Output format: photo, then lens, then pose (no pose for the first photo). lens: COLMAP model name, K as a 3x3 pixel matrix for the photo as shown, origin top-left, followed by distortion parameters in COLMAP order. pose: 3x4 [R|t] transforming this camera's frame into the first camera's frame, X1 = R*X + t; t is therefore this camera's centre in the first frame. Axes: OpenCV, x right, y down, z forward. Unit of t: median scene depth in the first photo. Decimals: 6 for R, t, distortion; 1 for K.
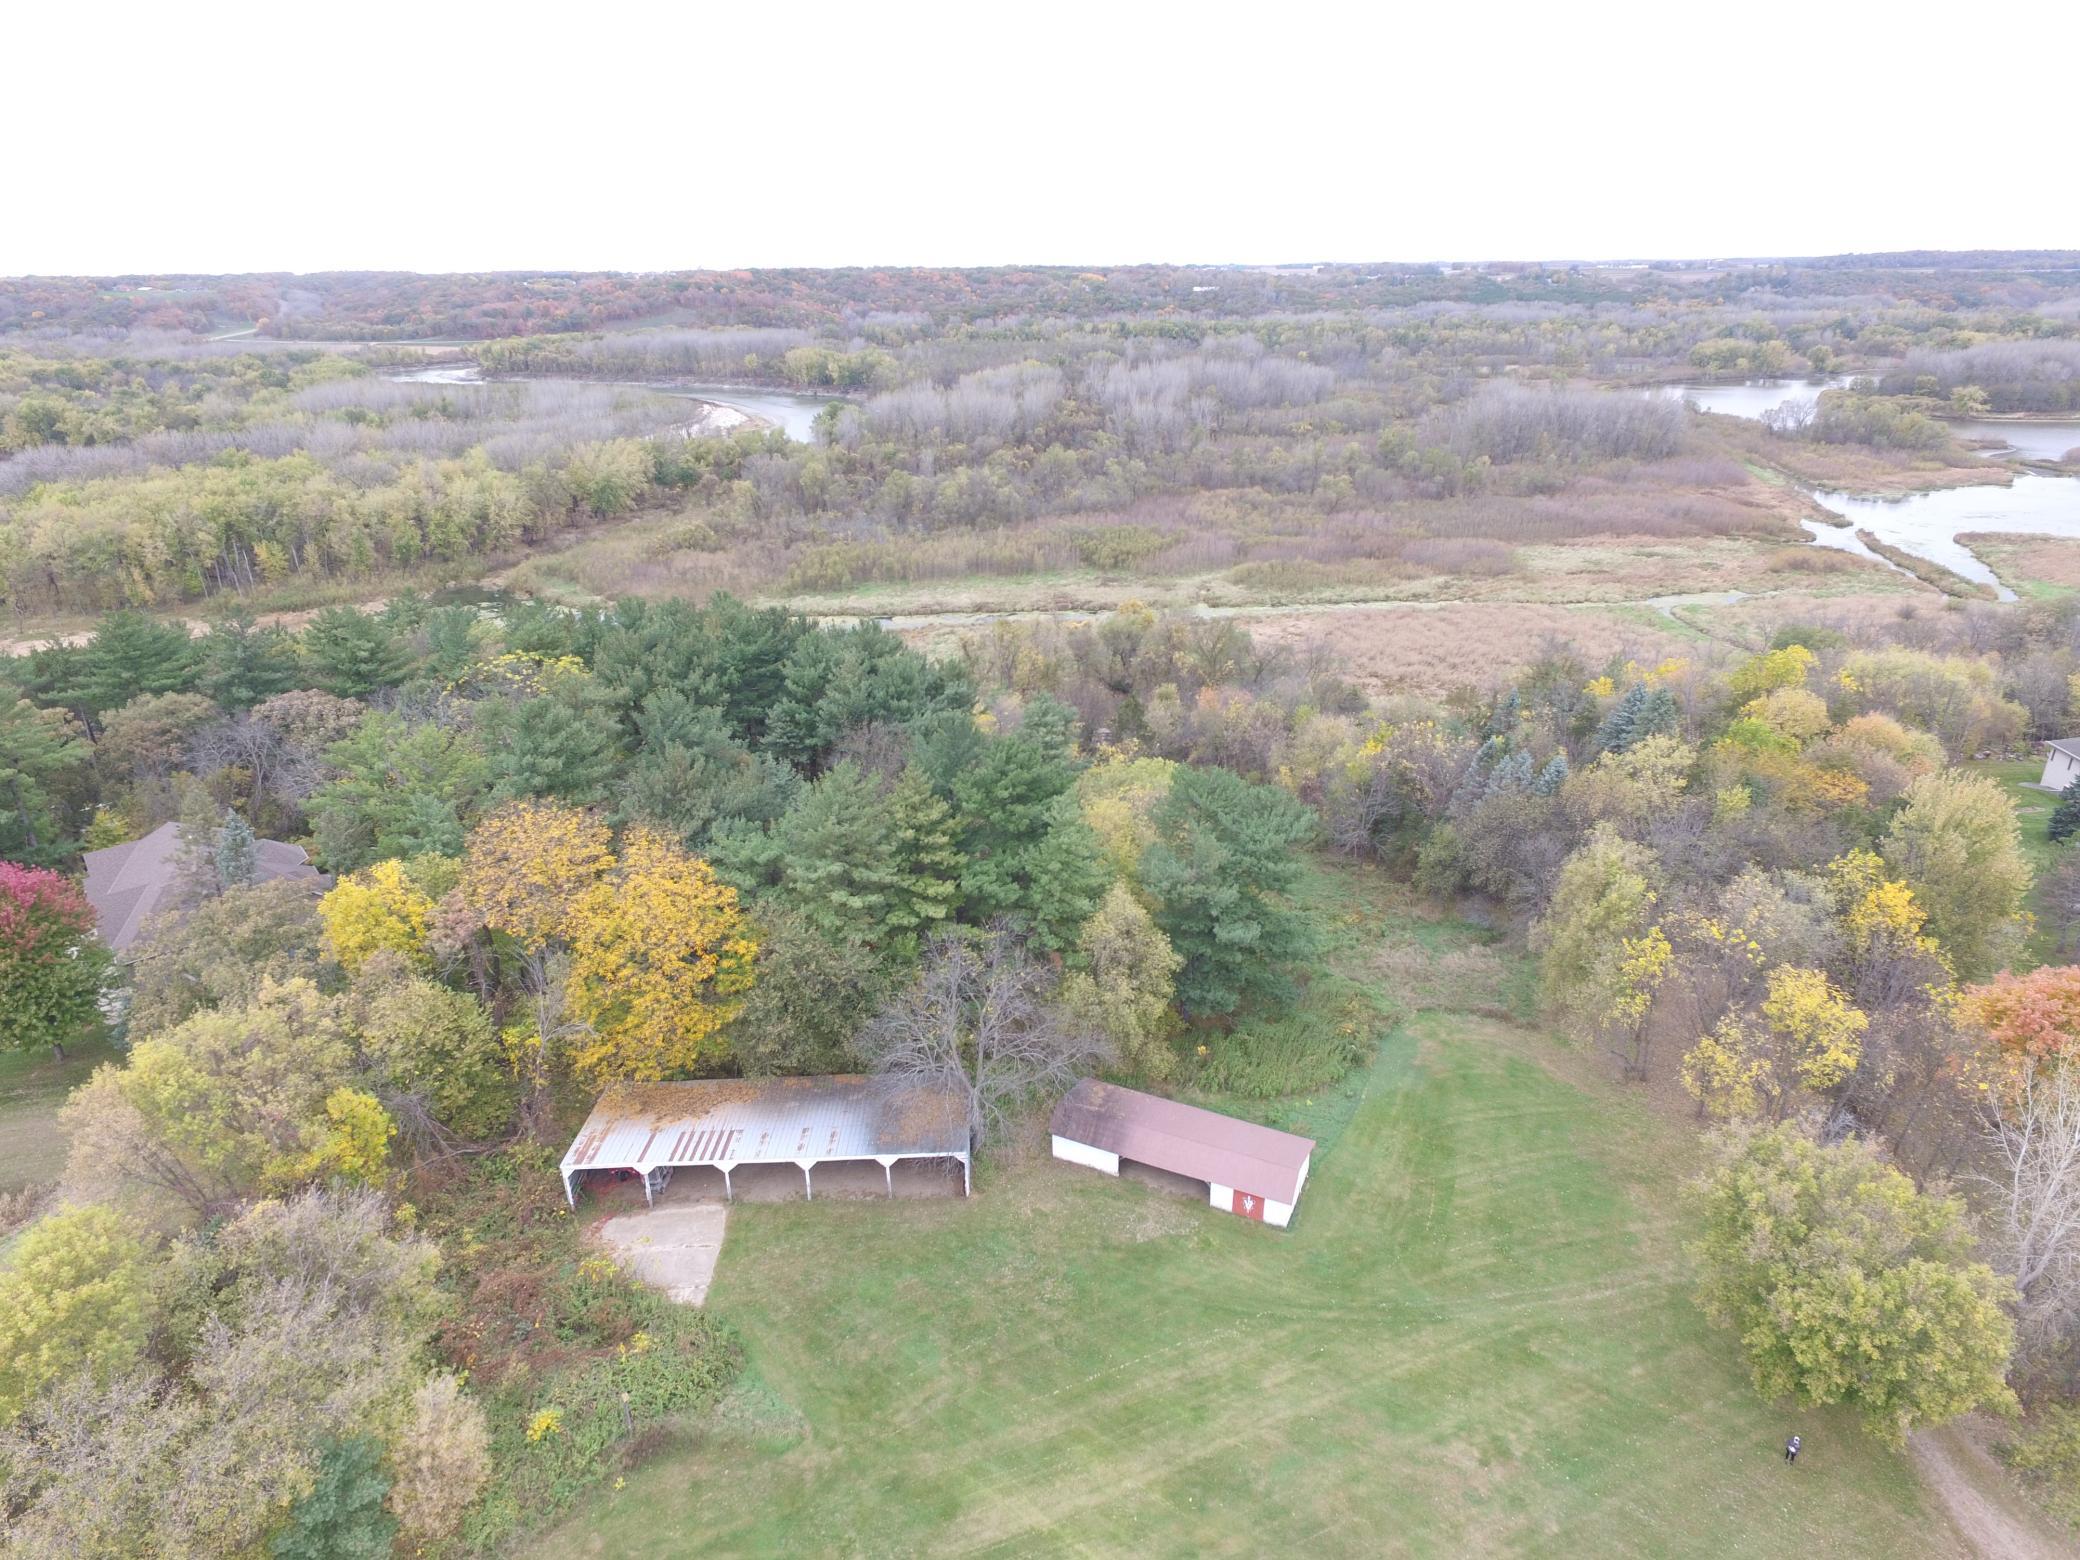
lens RADIAL K [[1202.5, 0, 1040.6], [0, 1202.5, 768.2], [0, 0, 1]] dist [-0.007840, 0.009653]
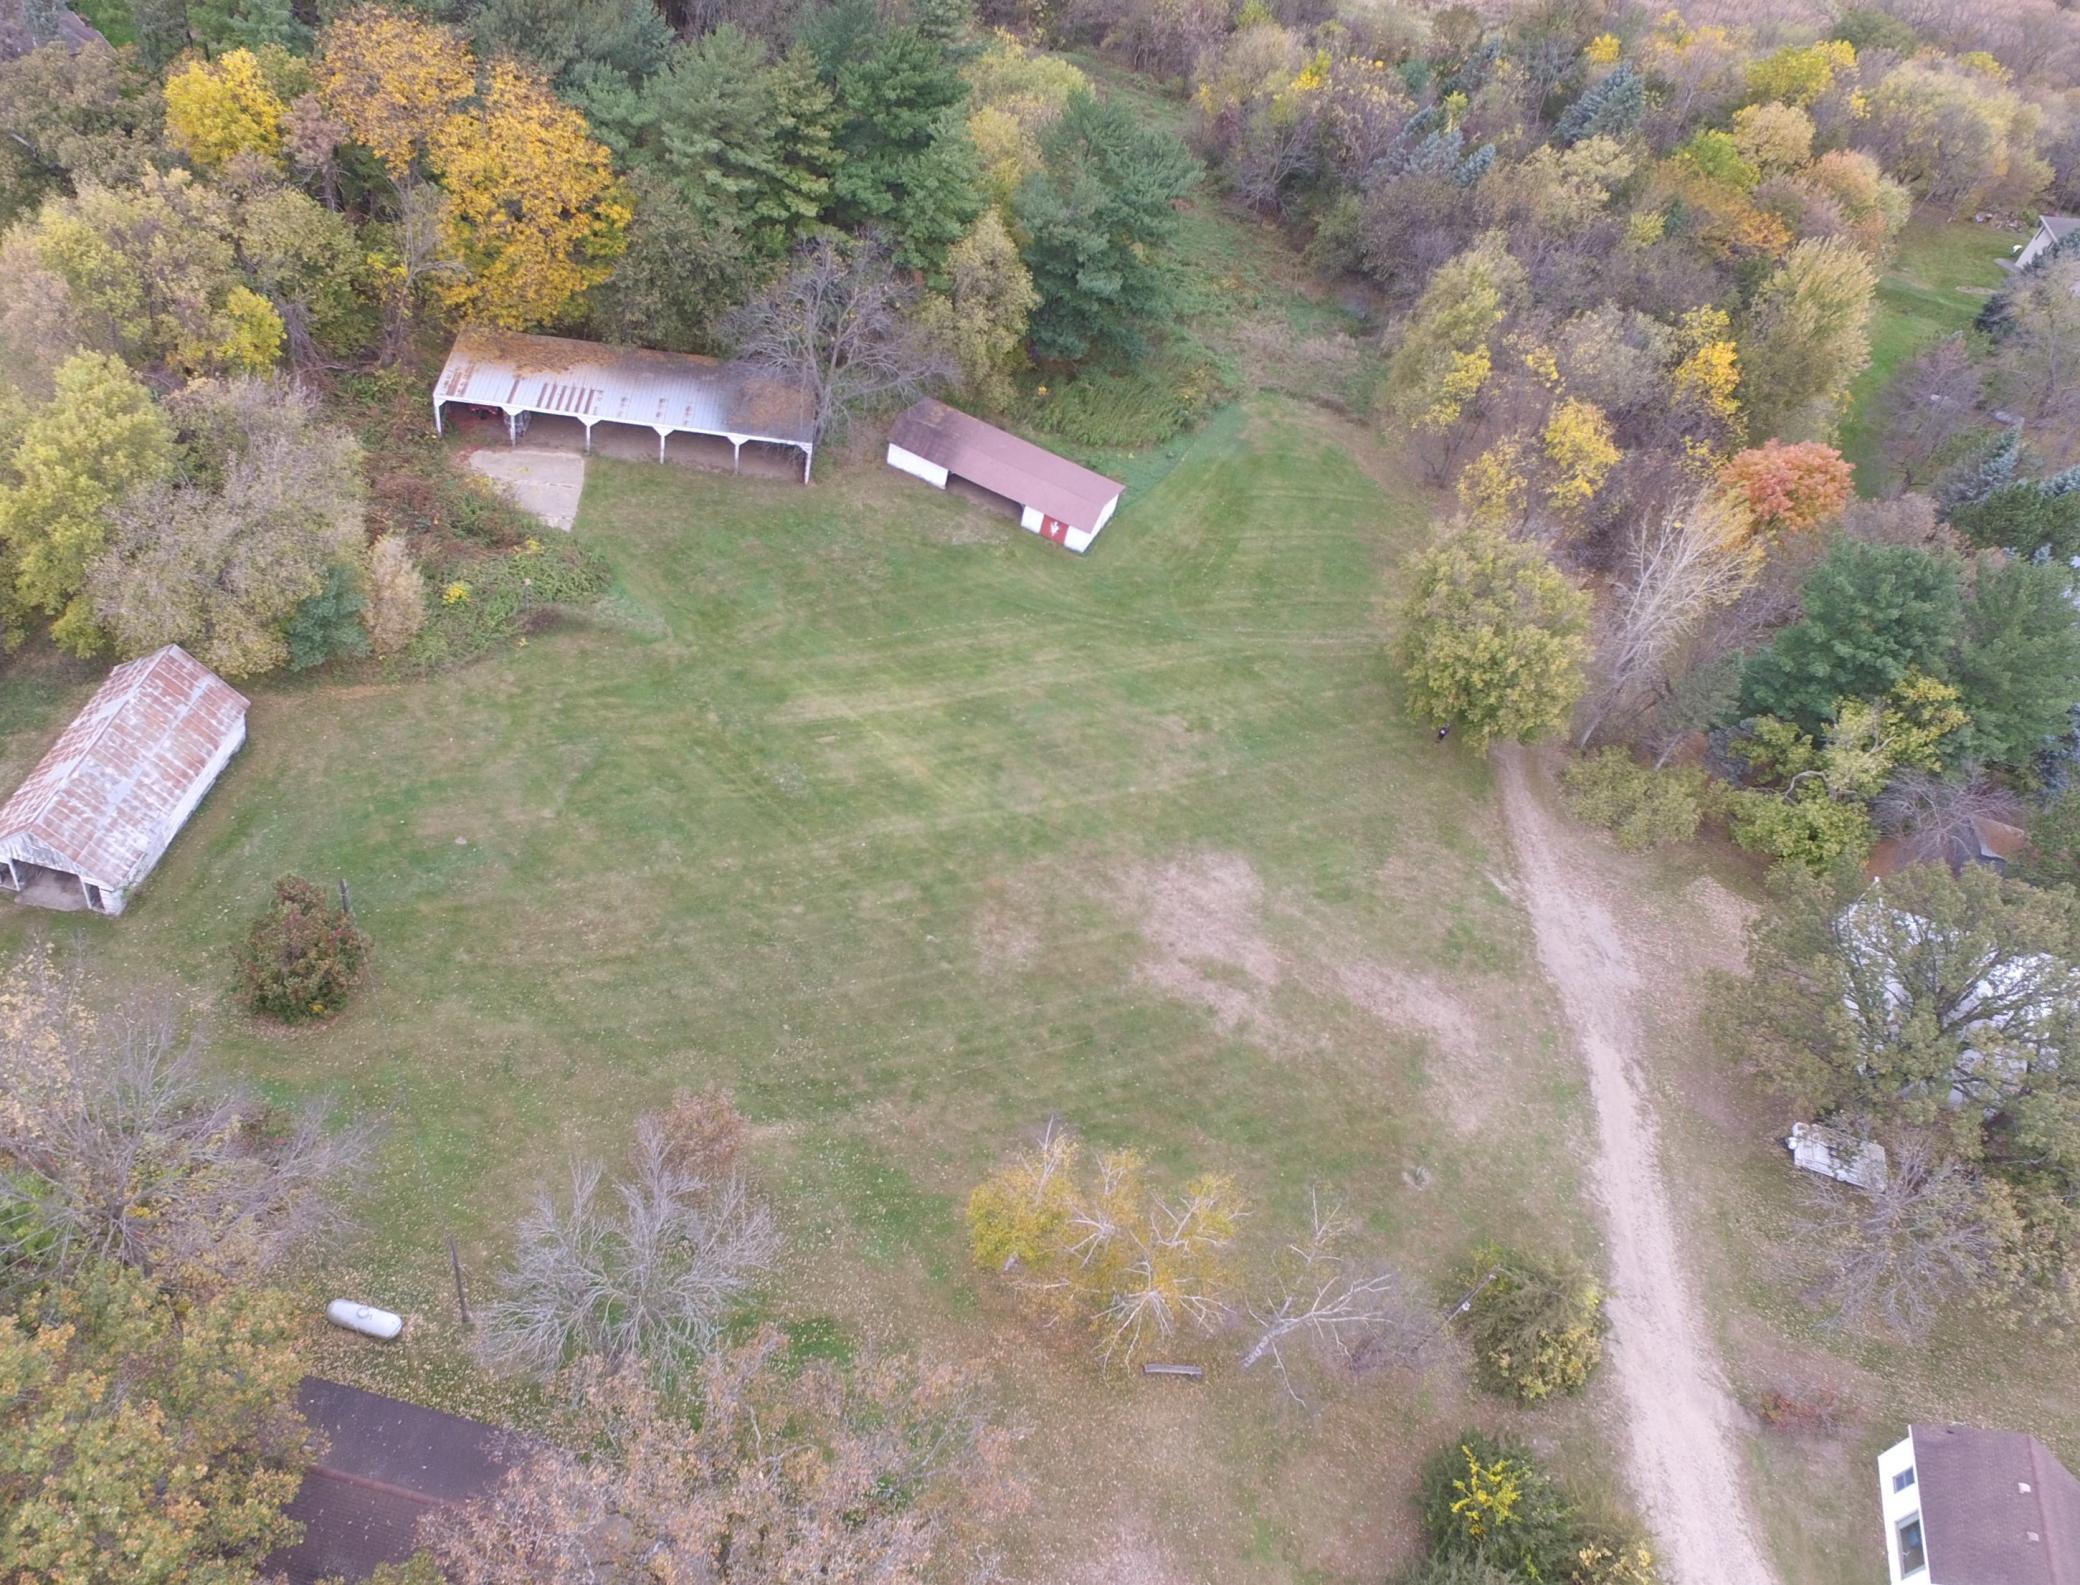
lens RADIAL K [[1660.1, 0, 981.6], [0, 1660.1, 754.5], [0, 0, 1]] dist [0.005041, -0.015562]
pose [[0.983059, 0.140370, 0.117864, -0.026477], [-0.177538, 0.889066, 0.421949, -0.051802], [-0.045560, -0.435726, 0.898926, -0.269068]]
